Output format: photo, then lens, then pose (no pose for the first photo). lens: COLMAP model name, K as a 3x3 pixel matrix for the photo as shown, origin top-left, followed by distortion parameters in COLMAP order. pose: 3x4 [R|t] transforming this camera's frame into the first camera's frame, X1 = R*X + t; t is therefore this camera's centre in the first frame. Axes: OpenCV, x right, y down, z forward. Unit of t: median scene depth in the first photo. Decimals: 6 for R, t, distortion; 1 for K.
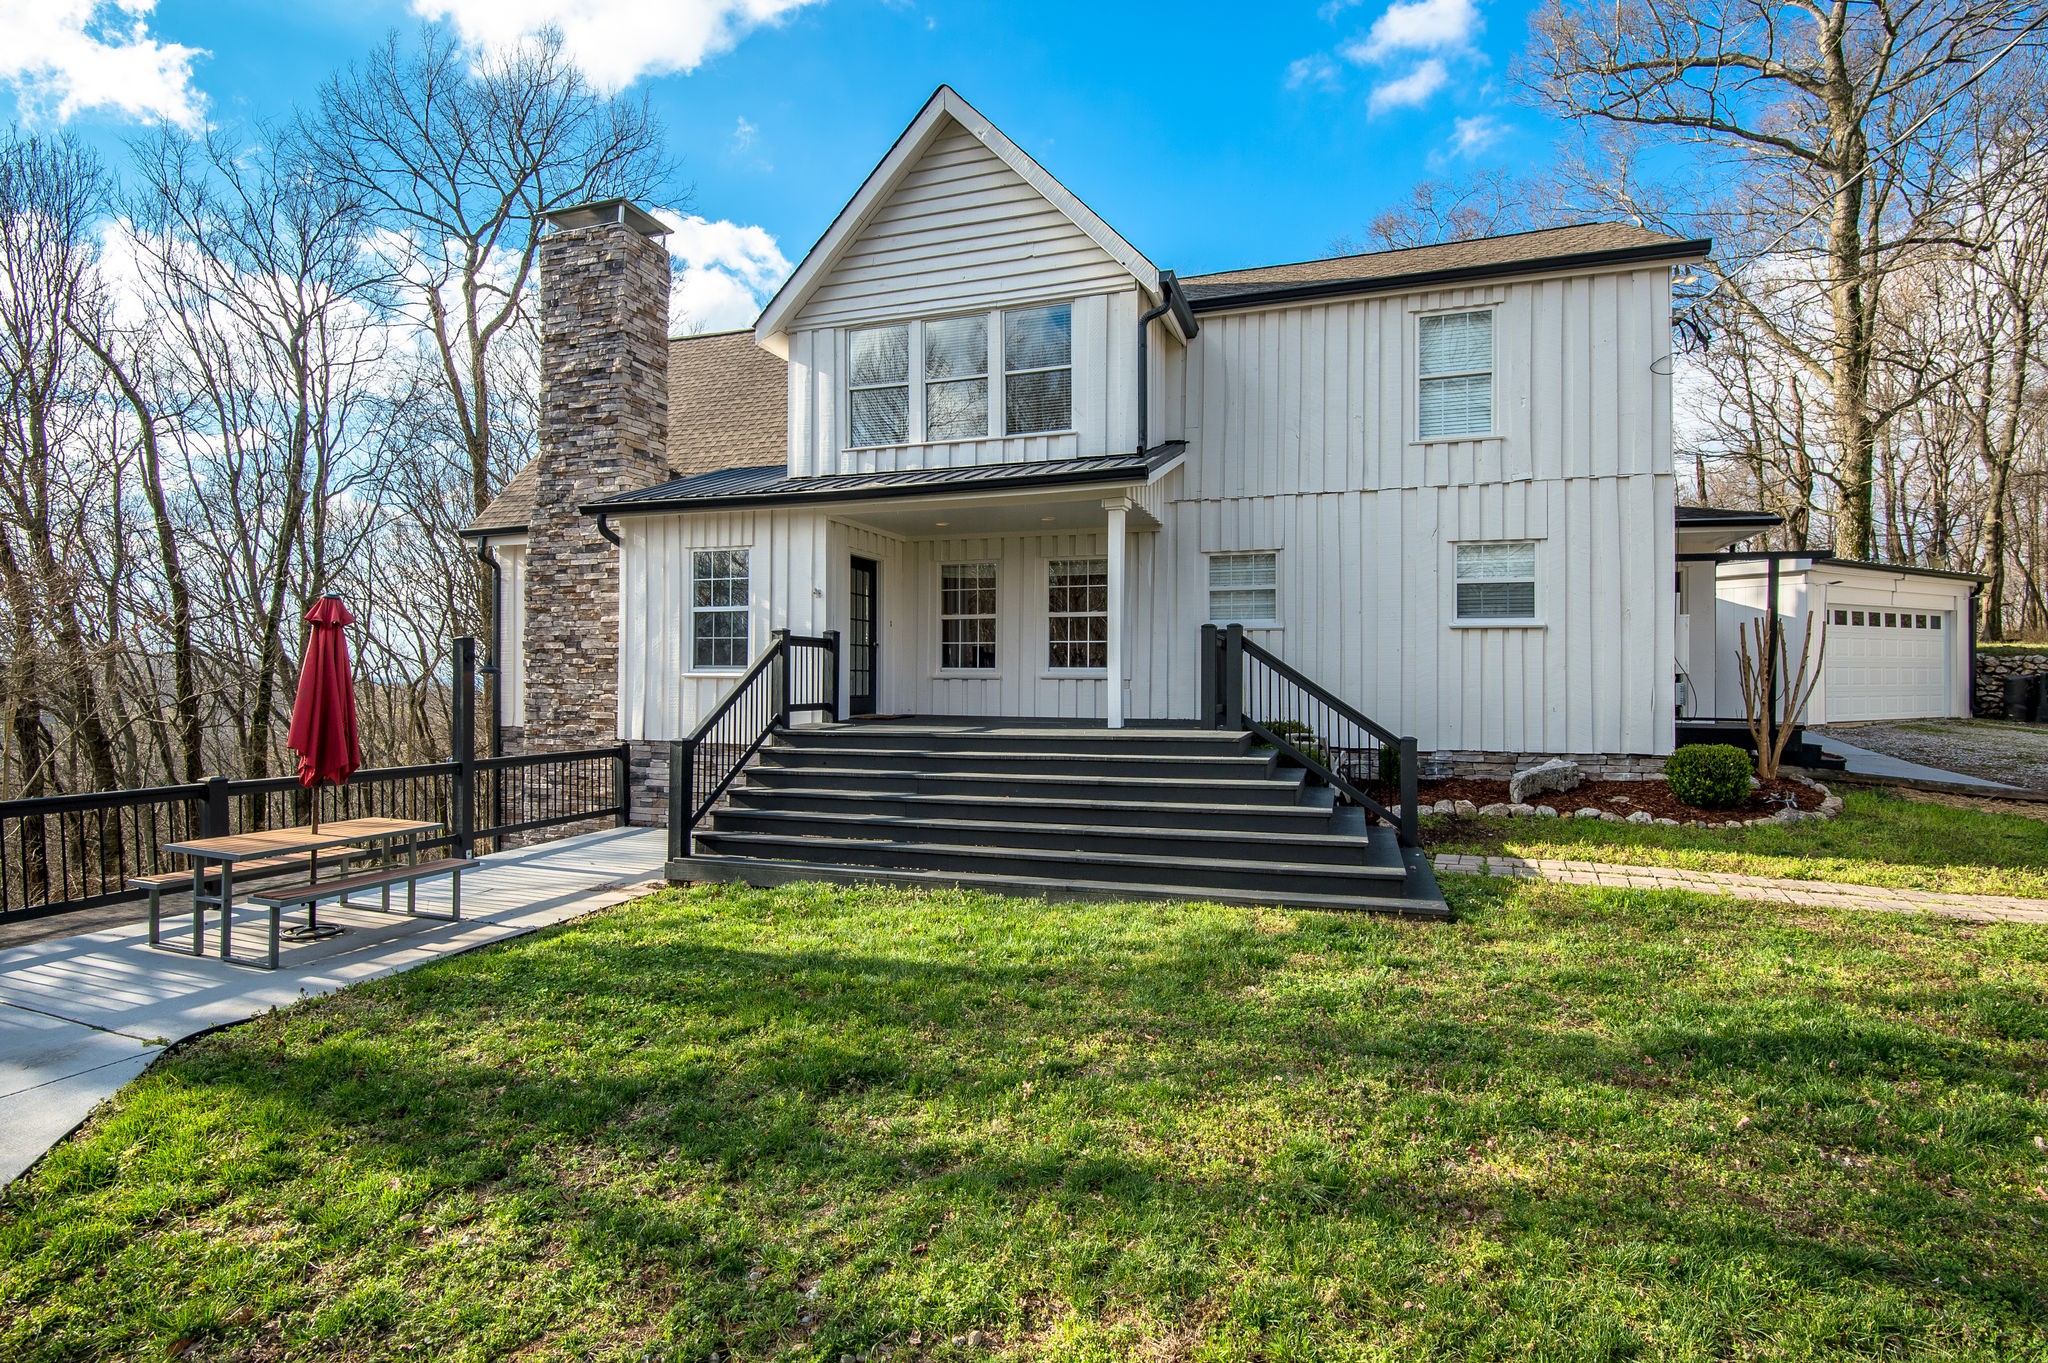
lens RADIAL K [[1173.4, 0, 1024.0], [0, 1173.4, 681.5], [0, 0, 1]] dist [-0.003139, -0.000813]
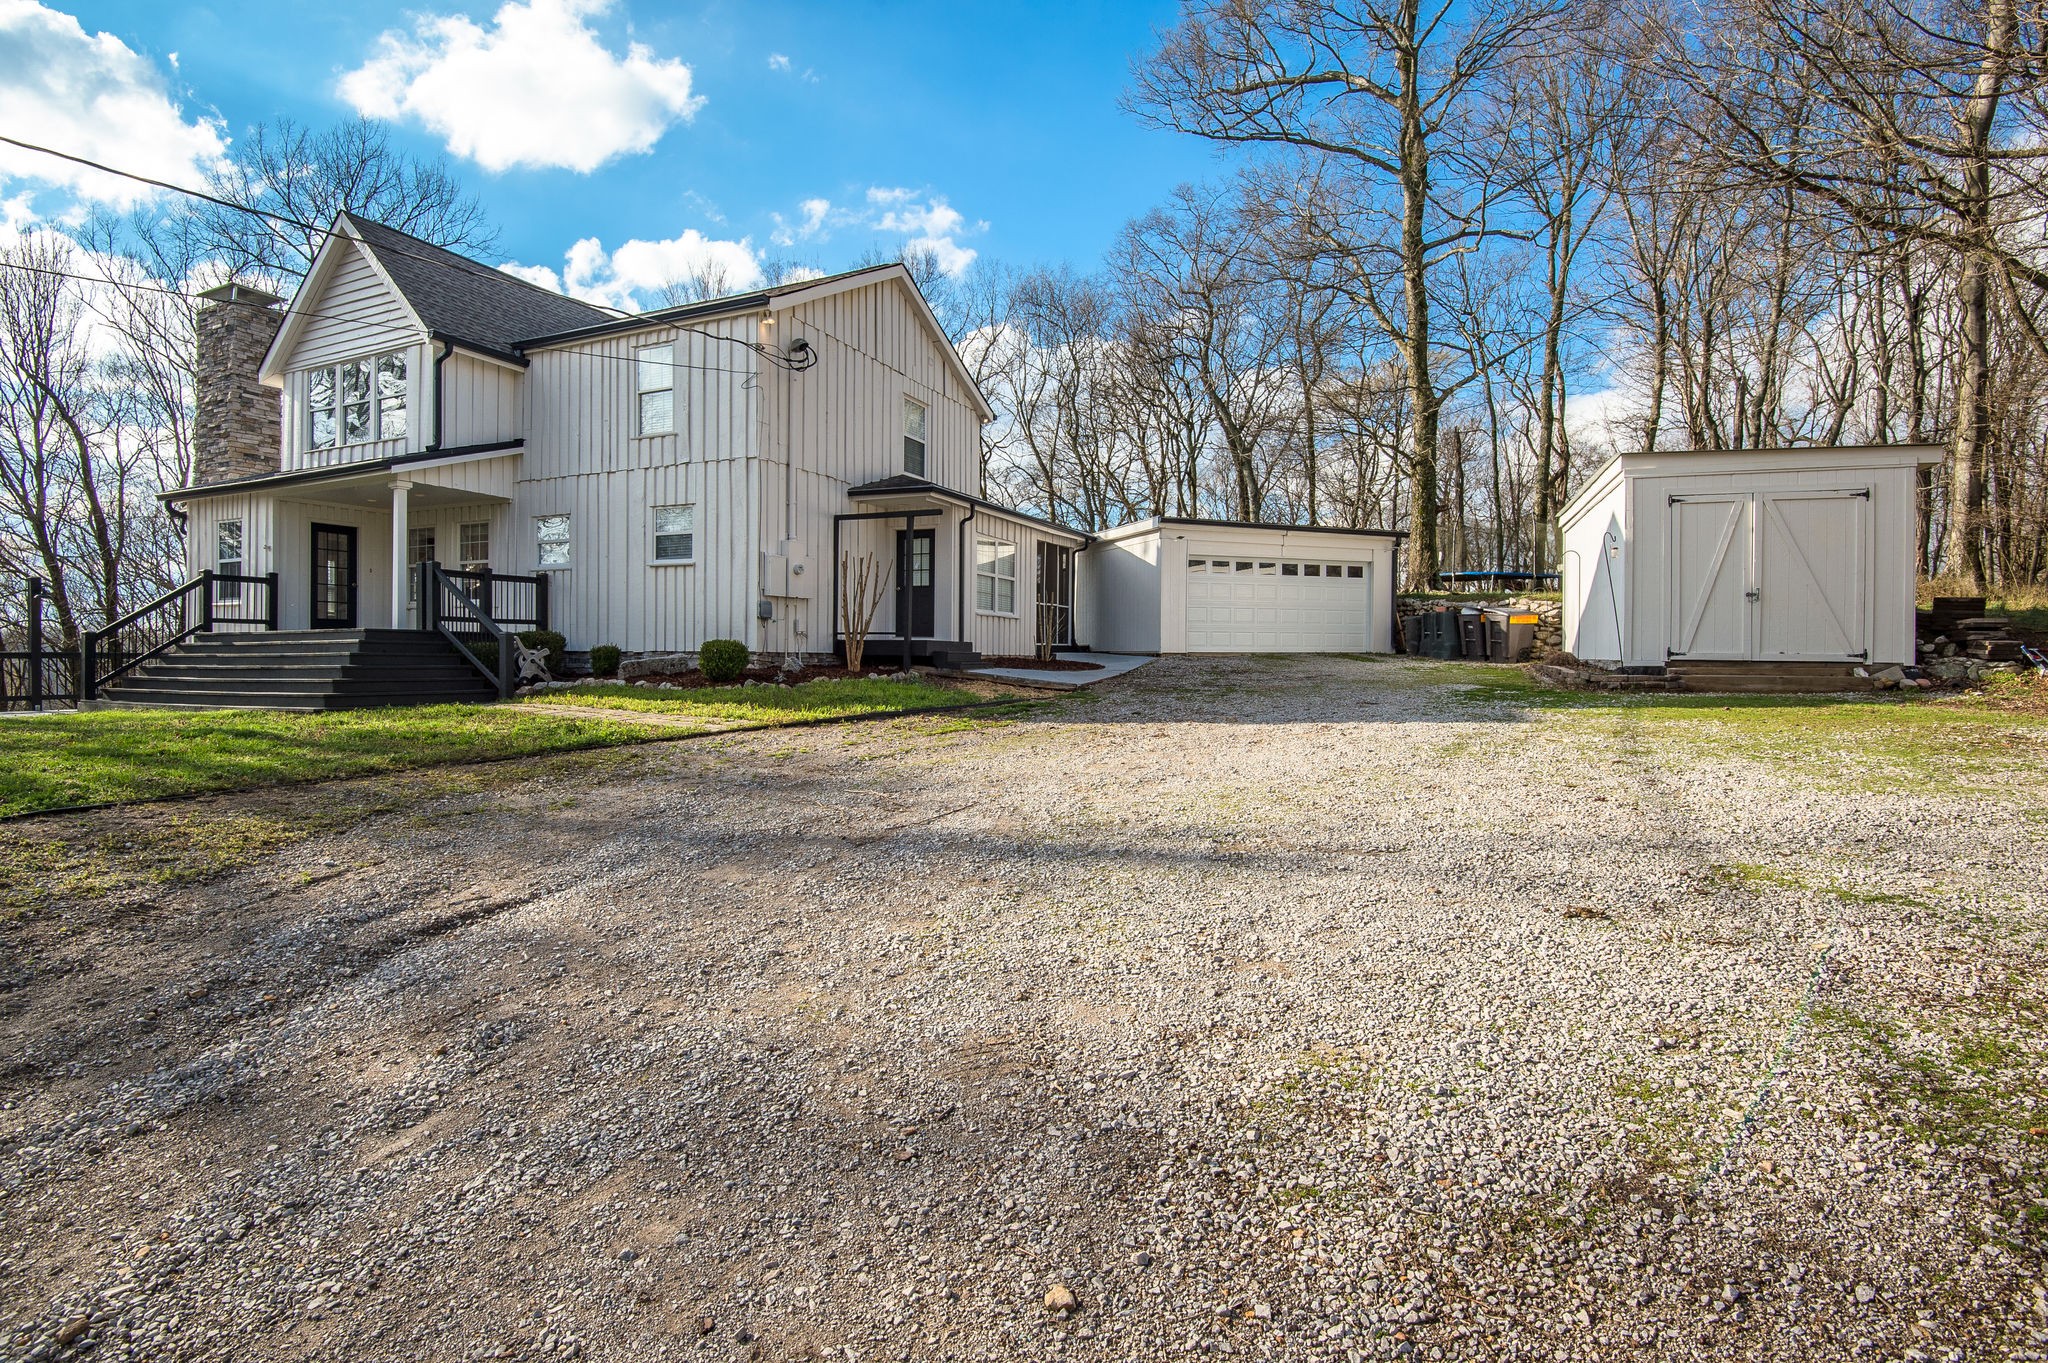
lens RADIAL K [[1208.8, 0, 1024.0], [0, 1208.8, 681.5], [0, 0, 1]] dist [-0.039249, -0.000145]
pose [[0.988094, 0.008090, -0.153640, 0.860117], [-0.006266, 0.999904, 0.012351, 0.060653], [0.153725, -0.011241, 0.988050, -0.311523]]
